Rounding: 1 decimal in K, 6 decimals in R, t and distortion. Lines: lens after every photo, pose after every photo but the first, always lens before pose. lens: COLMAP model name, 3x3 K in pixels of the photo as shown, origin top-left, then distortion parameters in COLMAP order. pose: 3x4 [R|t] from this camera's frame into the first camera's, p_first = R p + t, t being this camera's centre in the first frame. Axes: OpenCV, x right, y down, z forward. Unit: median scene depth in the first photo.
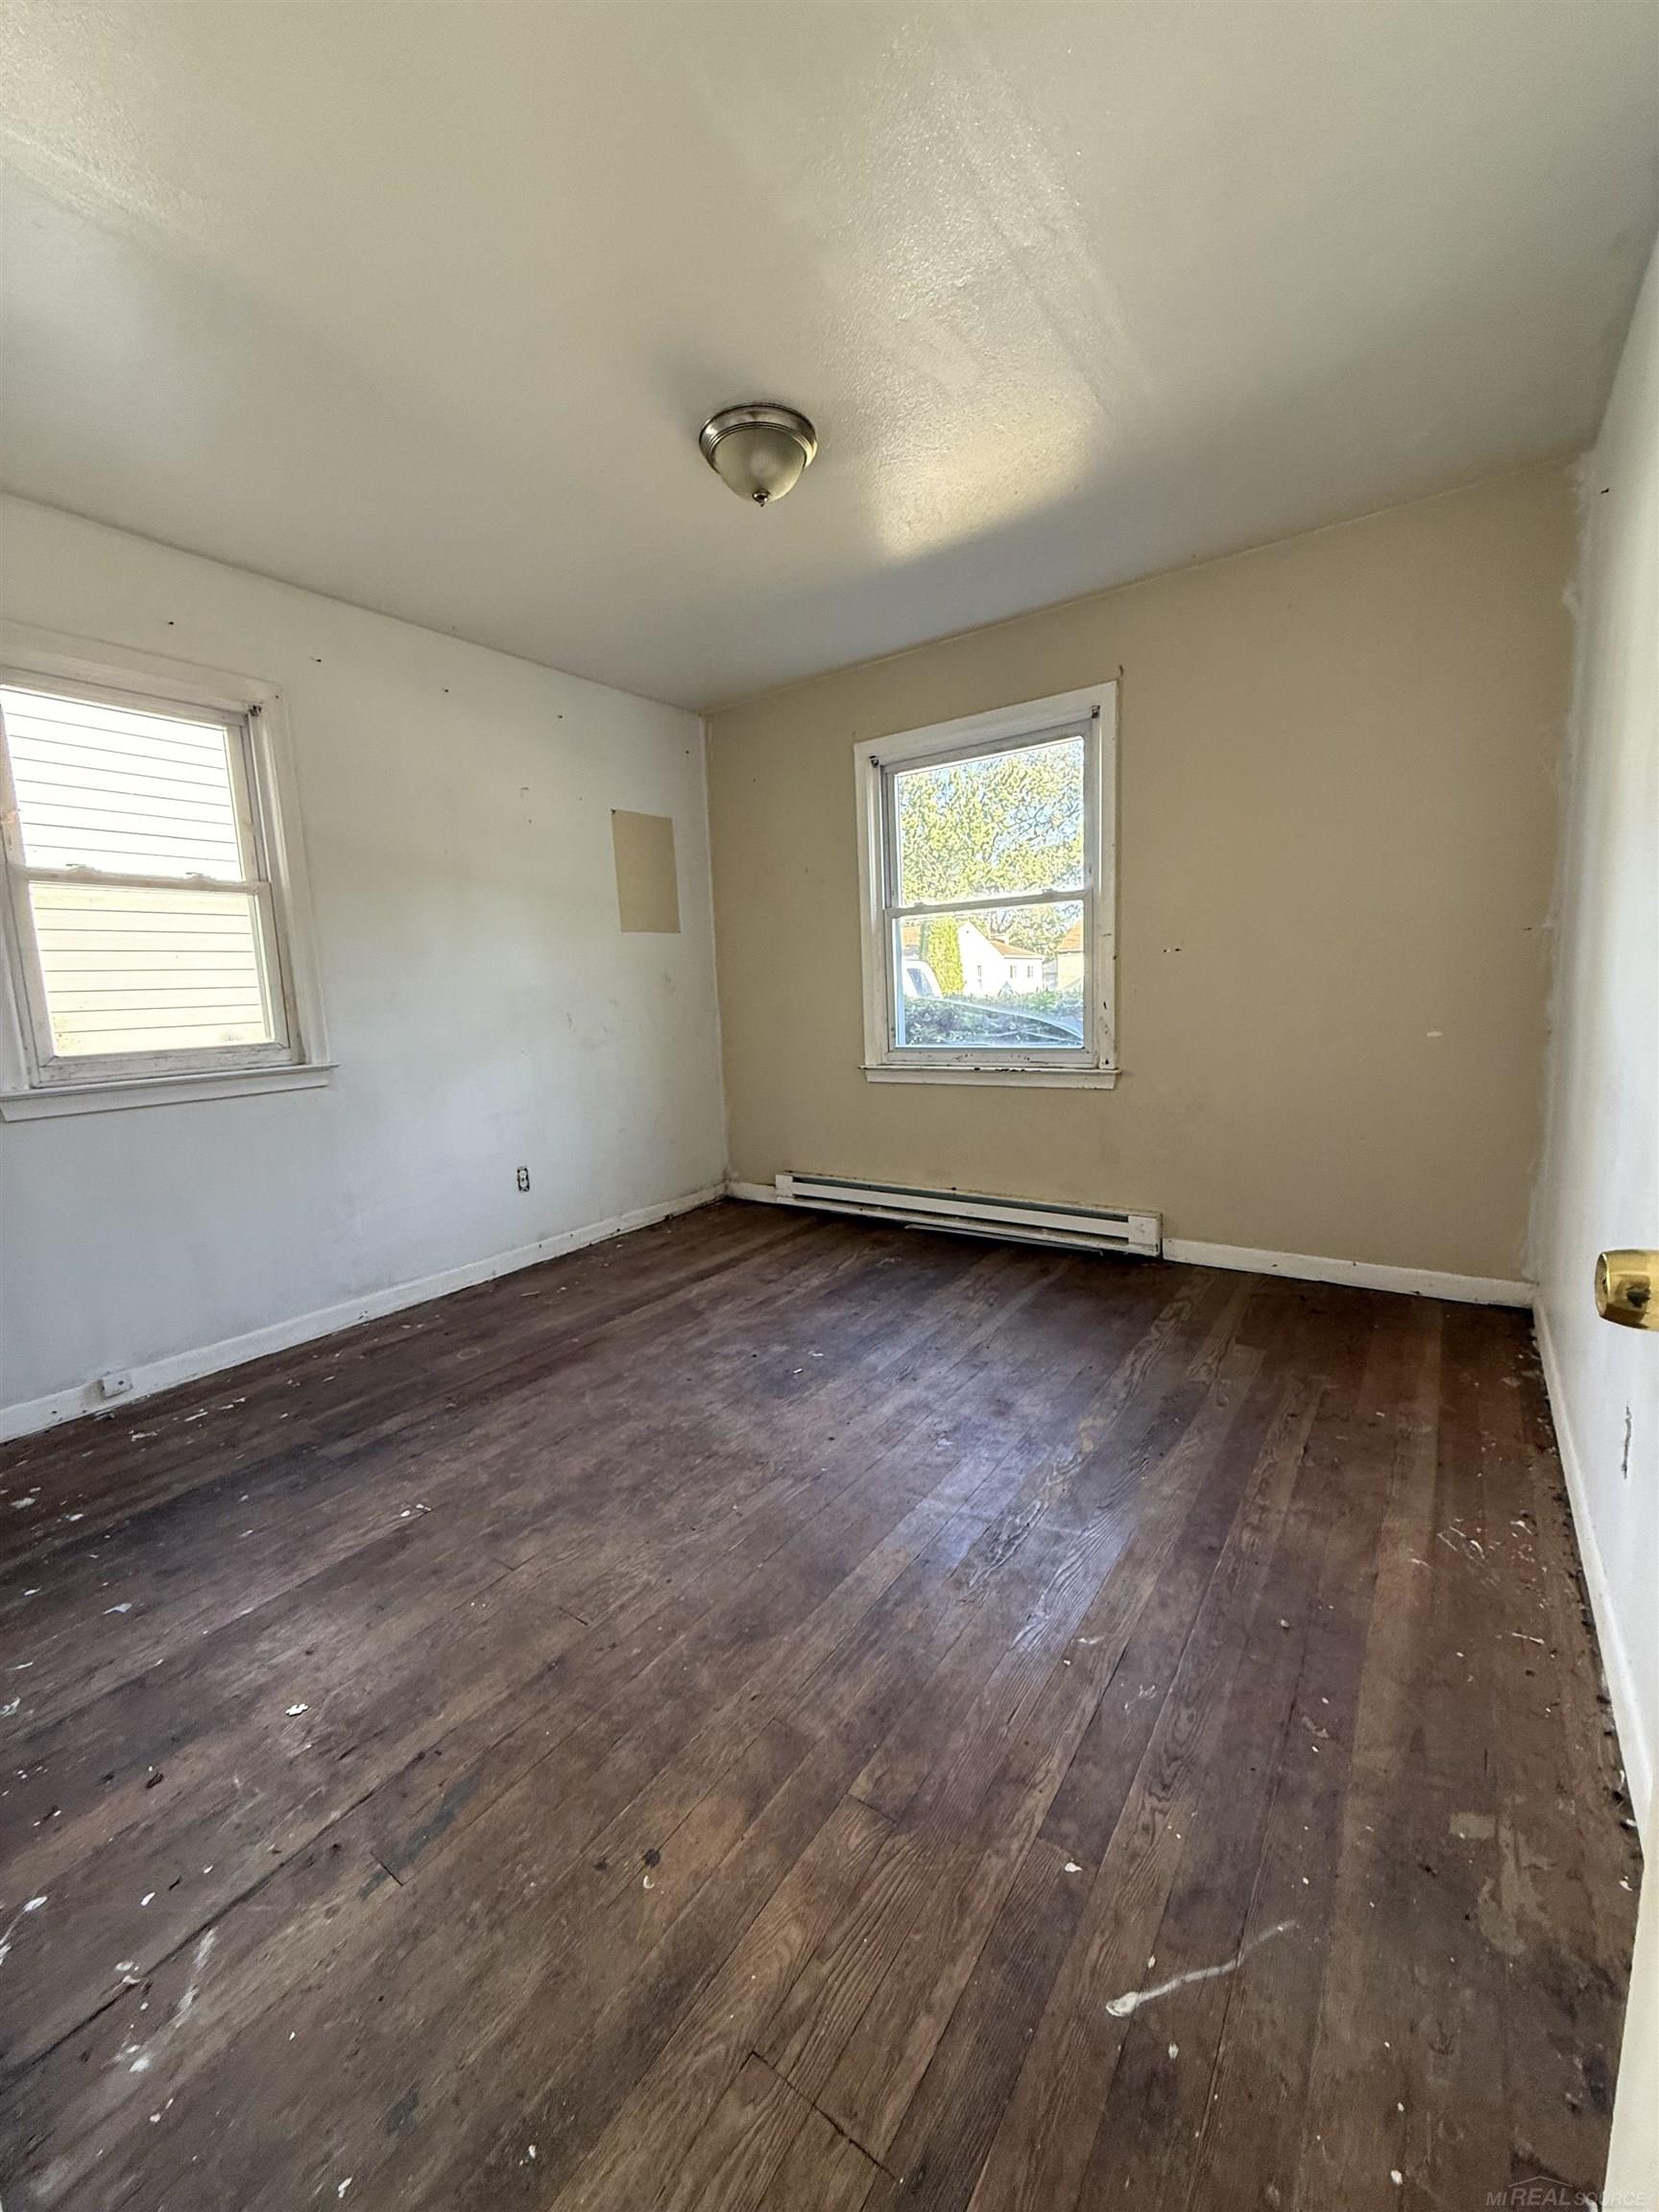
lens RADIAL K [[879.3, 0, 828.3], [0, 879.3, 1099.1], [0, 0, 1]] dist [-0.000353, 0.000217]
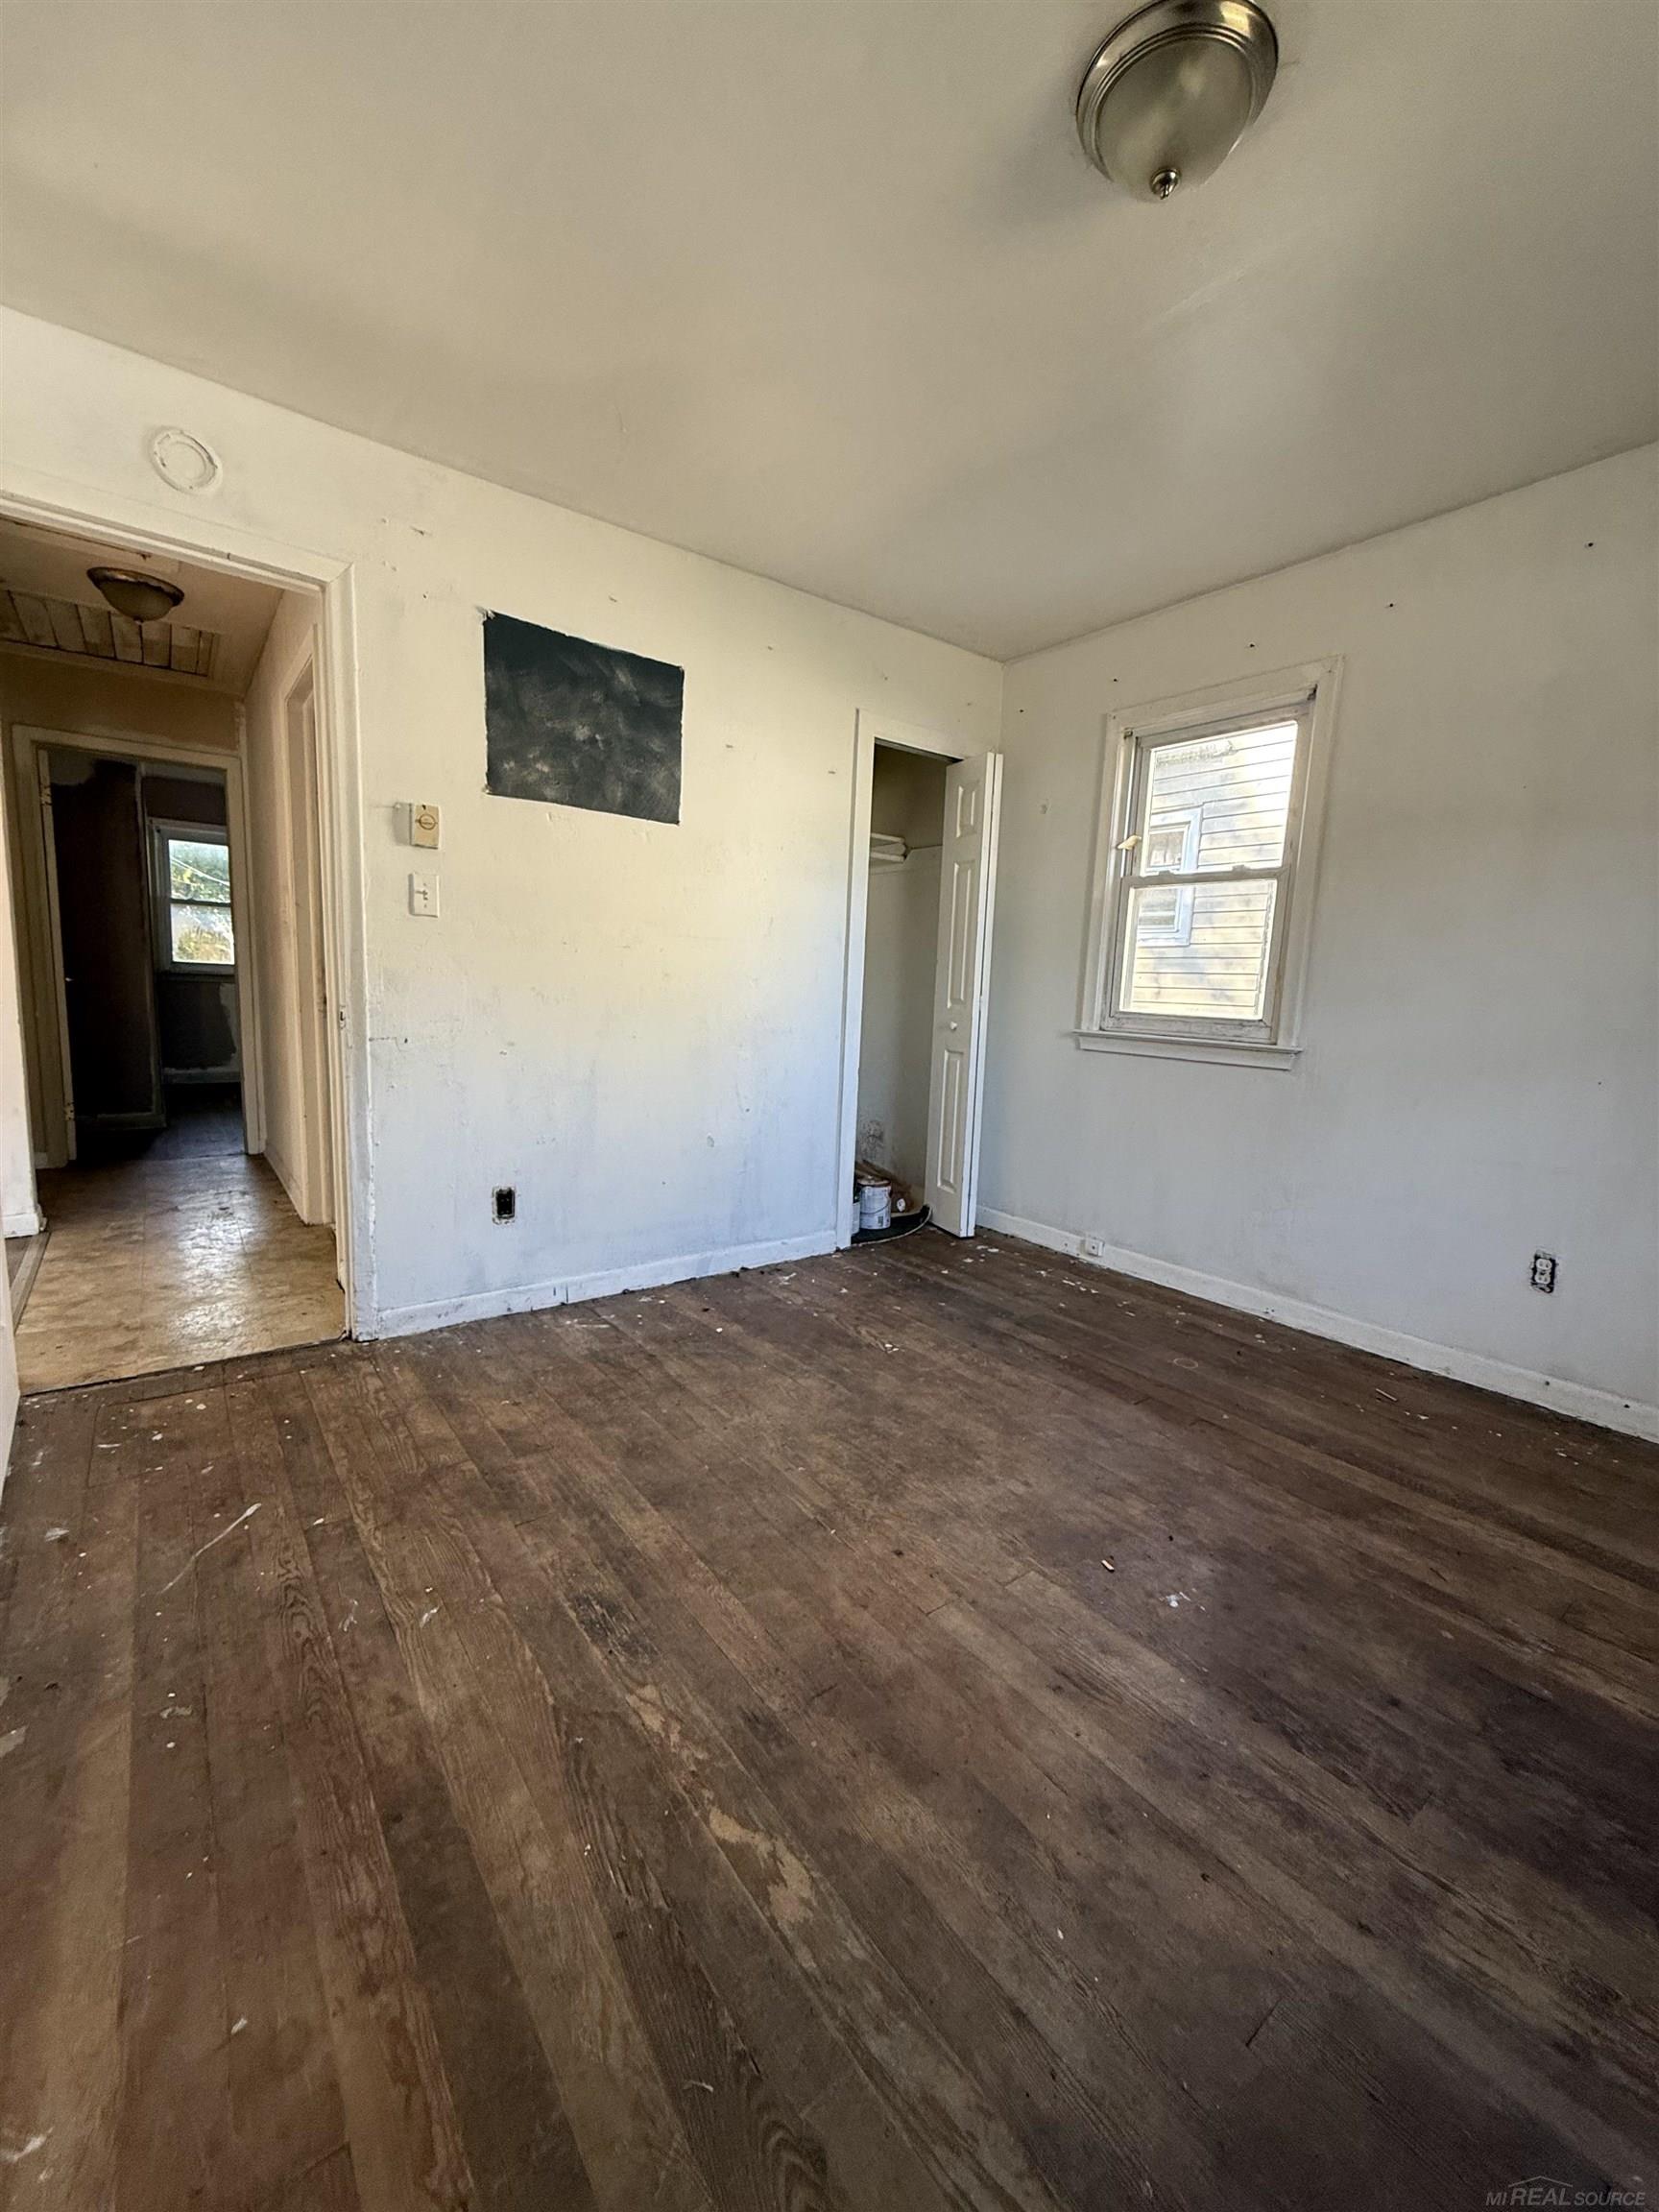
lens RADIAL K [[879.3, 0, 828.3], [0, 879.3, 1099.1], [0, 0, 1]] dist [-0.000353, 0.000217]
pose [[-0.304130, 0.149436, -0.940837, 0.643516], [-0.154668, 0.966770, 0.203552, -0.132291], [0.939991, 0.207424, -0.270911, 1.011201]]
